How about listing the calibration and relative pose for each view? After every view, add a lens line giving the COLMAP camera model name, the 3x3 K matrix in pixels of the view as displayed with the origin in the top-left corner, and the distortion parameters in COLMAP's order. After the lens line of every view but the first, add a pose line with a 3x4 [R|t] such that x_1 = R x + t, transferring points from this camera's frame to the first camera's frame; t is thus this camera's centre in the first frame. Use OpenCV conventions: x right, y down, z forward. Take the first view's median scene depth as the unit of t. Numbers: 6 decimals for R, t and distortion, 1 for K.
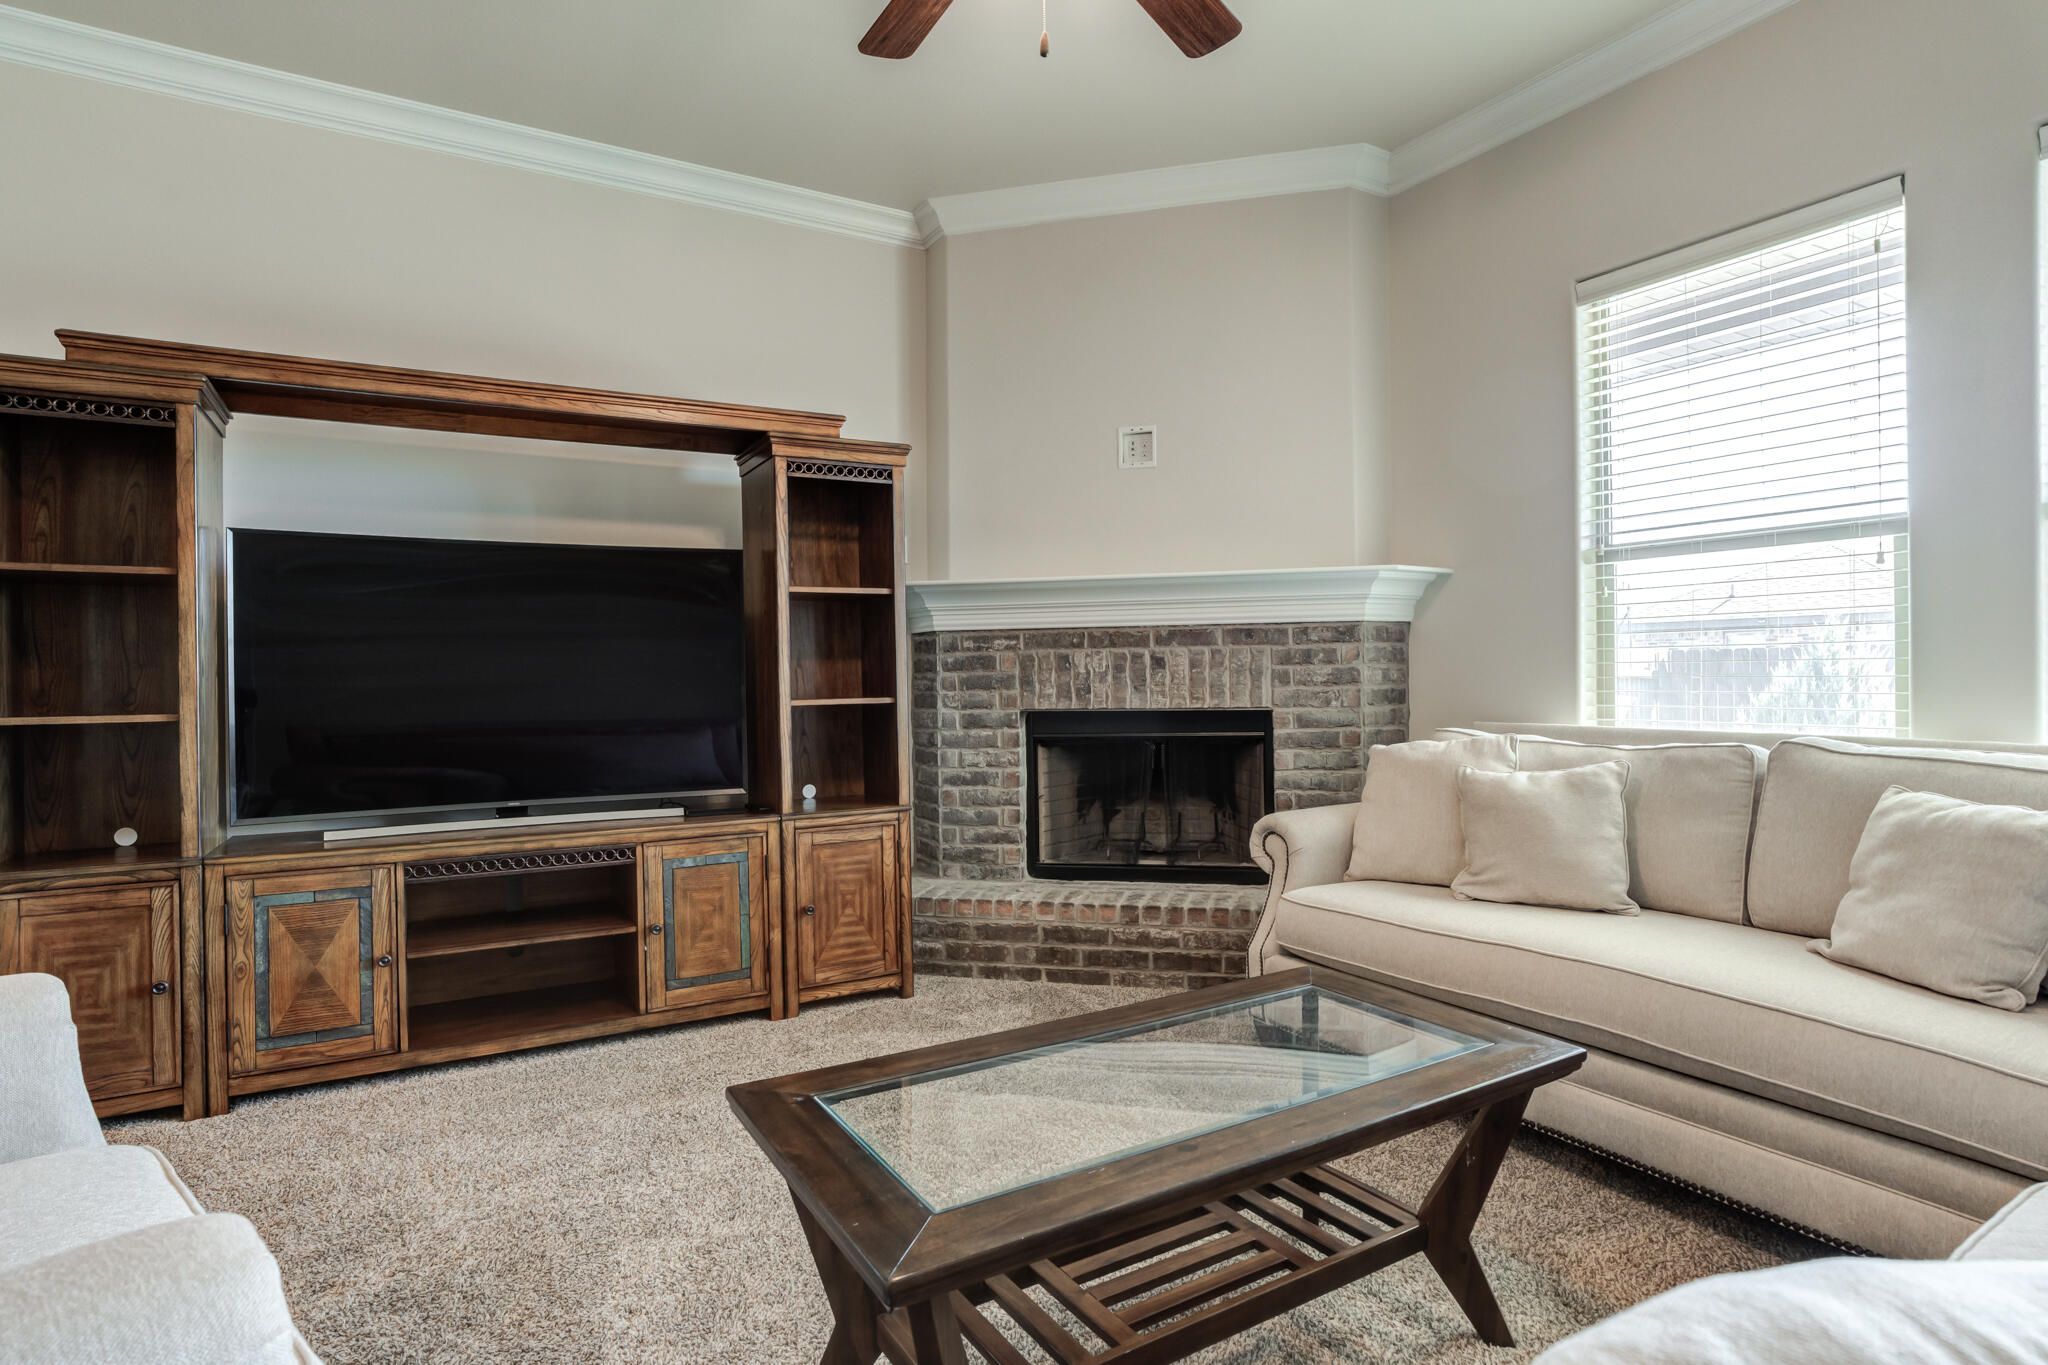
lens RADIAL K [[1069.7, 0, 1042.6], [0, 1069.7, 679.9], [0, 0, 1]] dist [-0.029536, 0.011430]
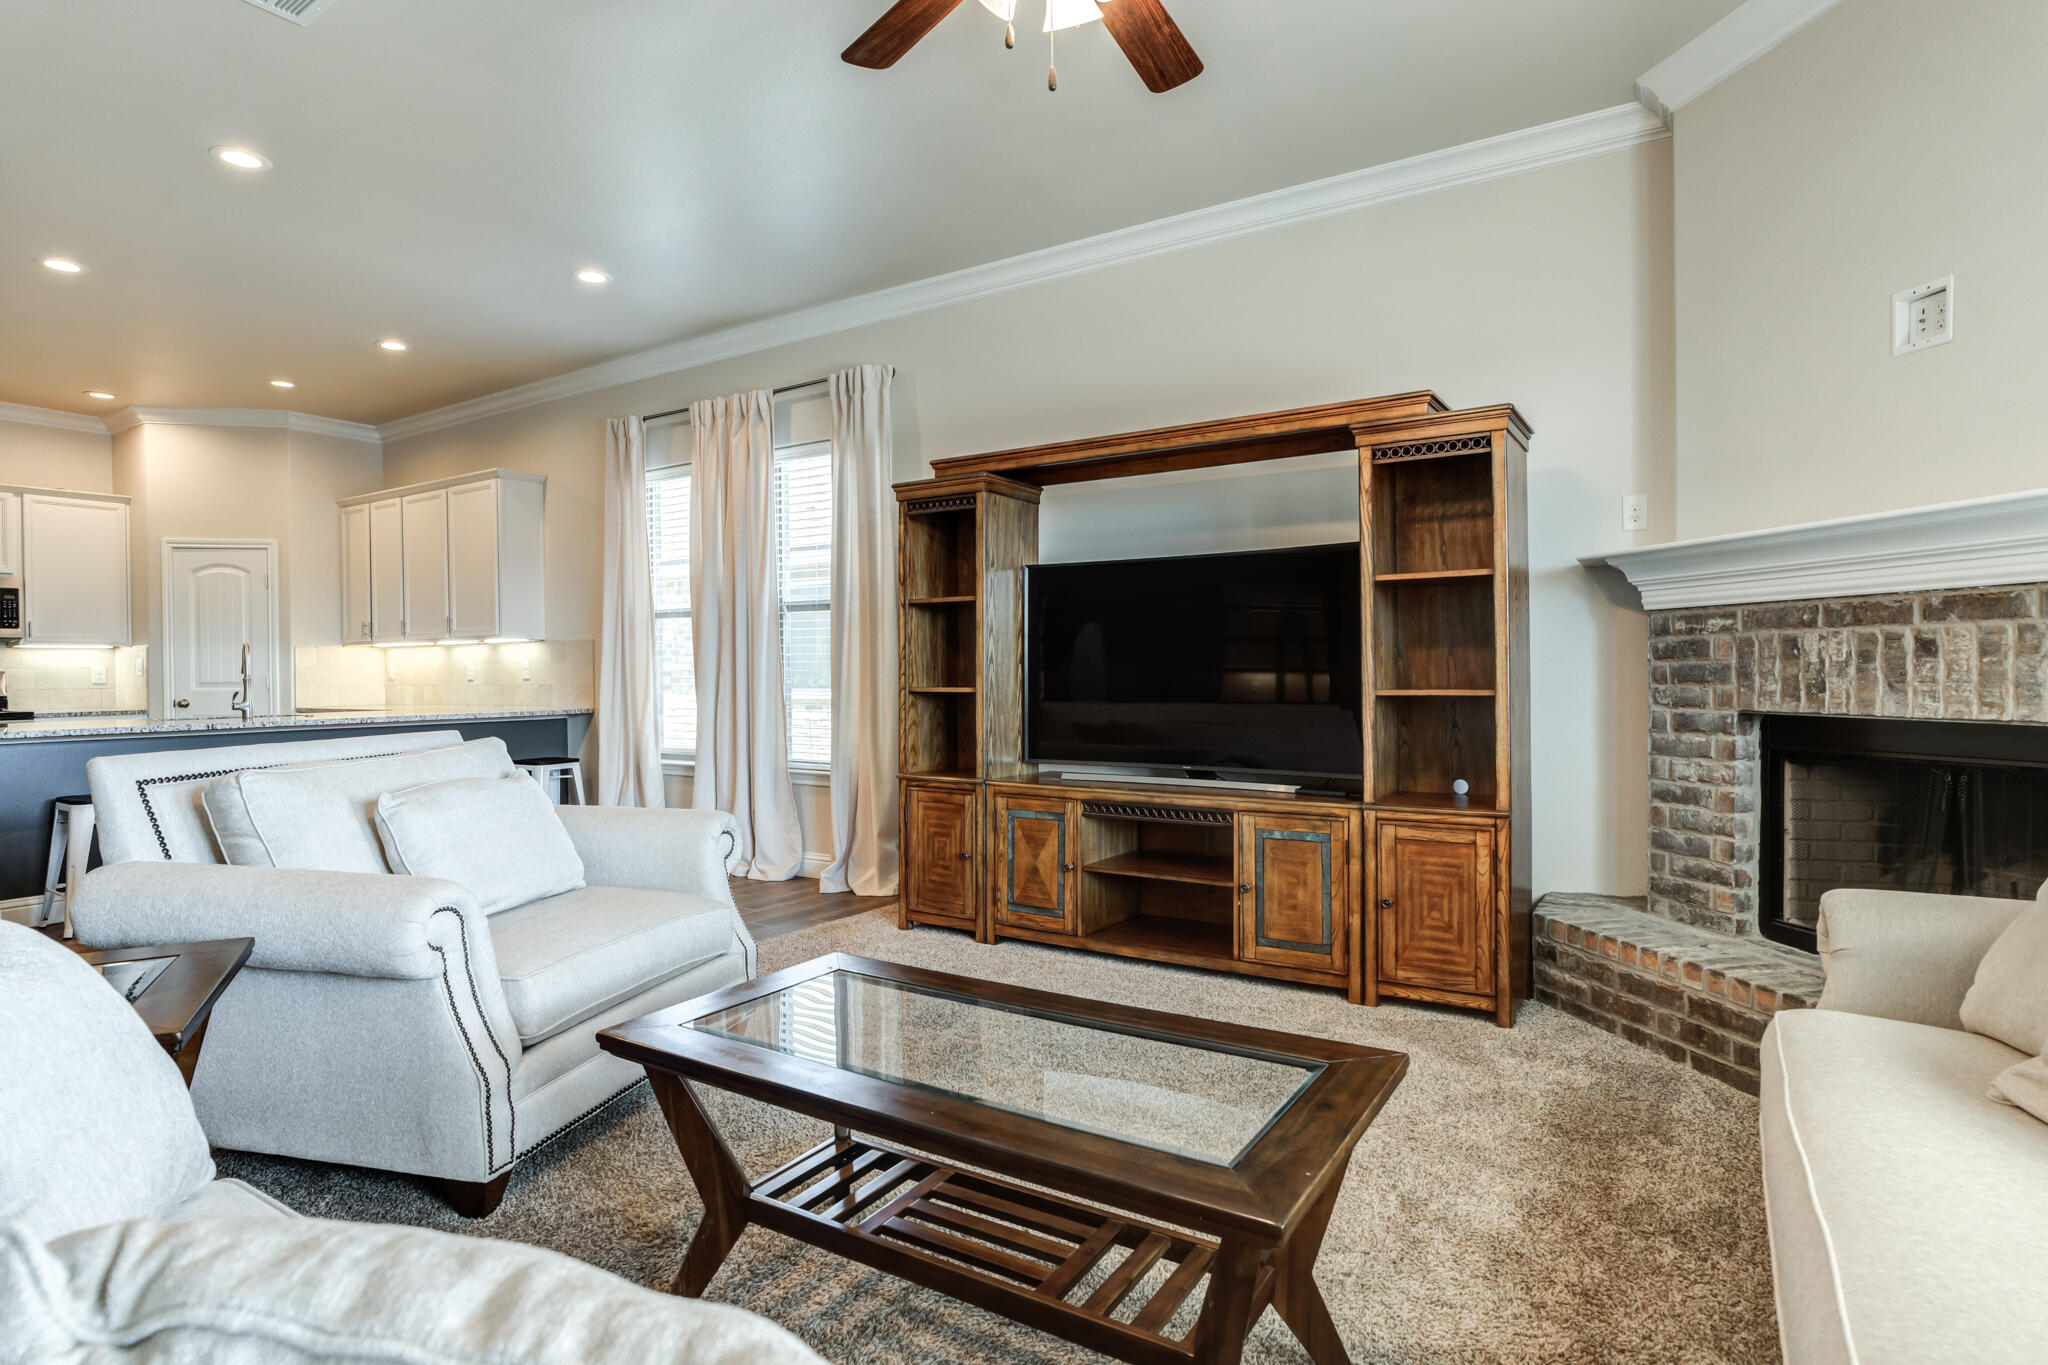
lens RADIAL K [[1069.7, 0, 1043.9], [0, 1069.7, 685.6], [0, 0, 1]] dist [-0.029536, 0.011430]
pose [[0.453351, 0.023034, -0.891035, 0.491040], [-0.002177, 0.999692, 0.024735, -0.008459], [0.891330, -0.009273, 0.453261, 0.263553]]
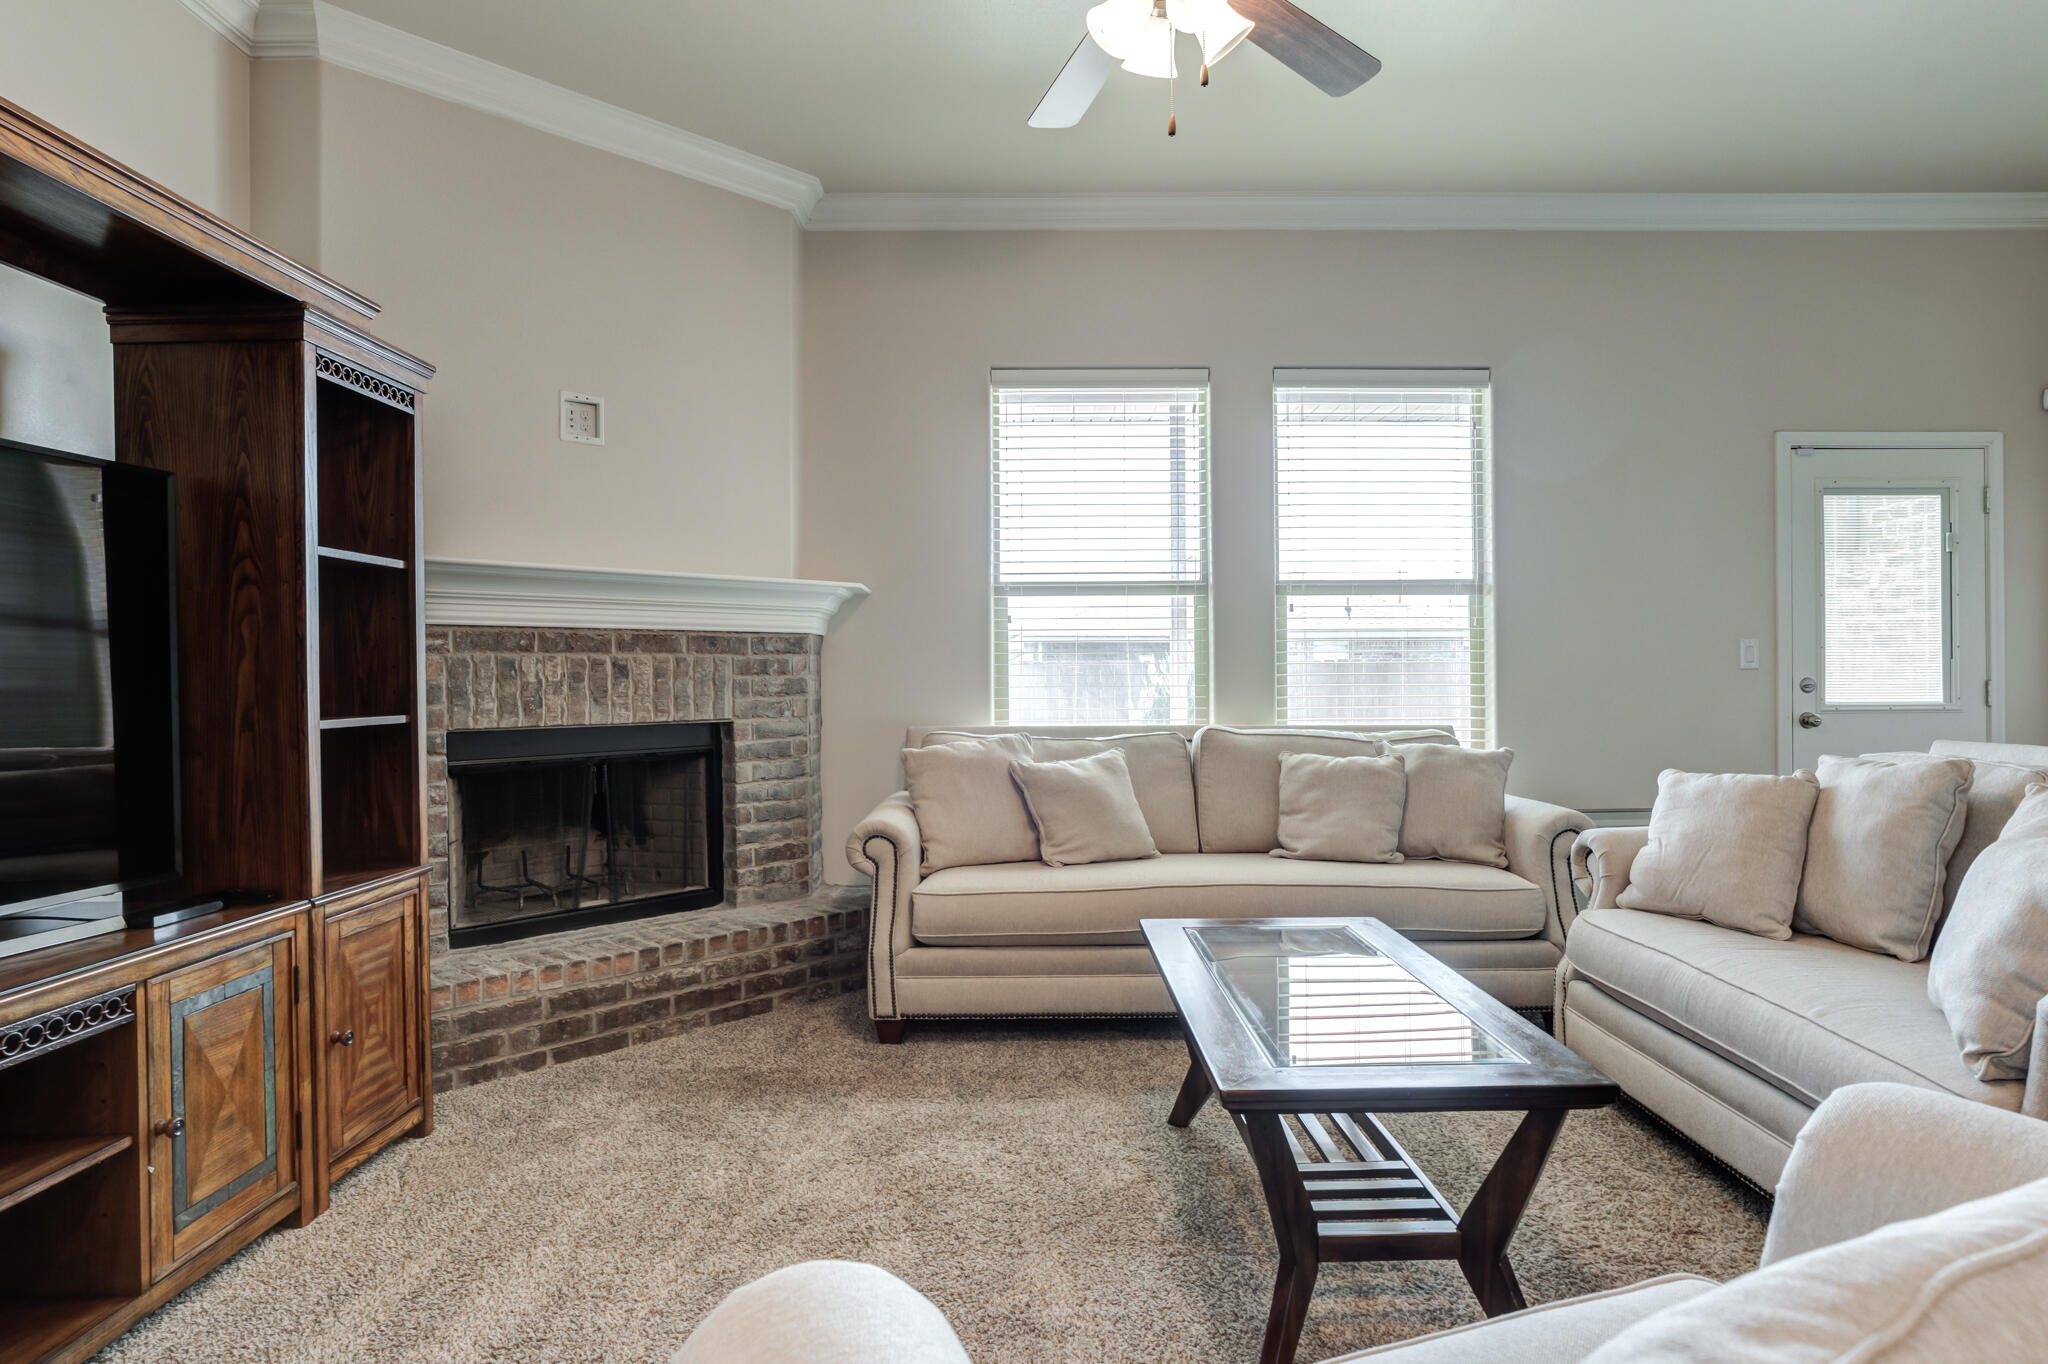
lens RADIAL K [[1125.3, 0, 1031.8], [0, 1125.3, 682.2], [0, 0, 1]] dist [-0.038119, 0.020653]
pose [[0.518010, 0.005349, 0.855358, -0.565344], [0.005154, 0.999943, -0.009375, 0.003824], [-0.855359, 0.009264, 0.517953, 0.268818]]
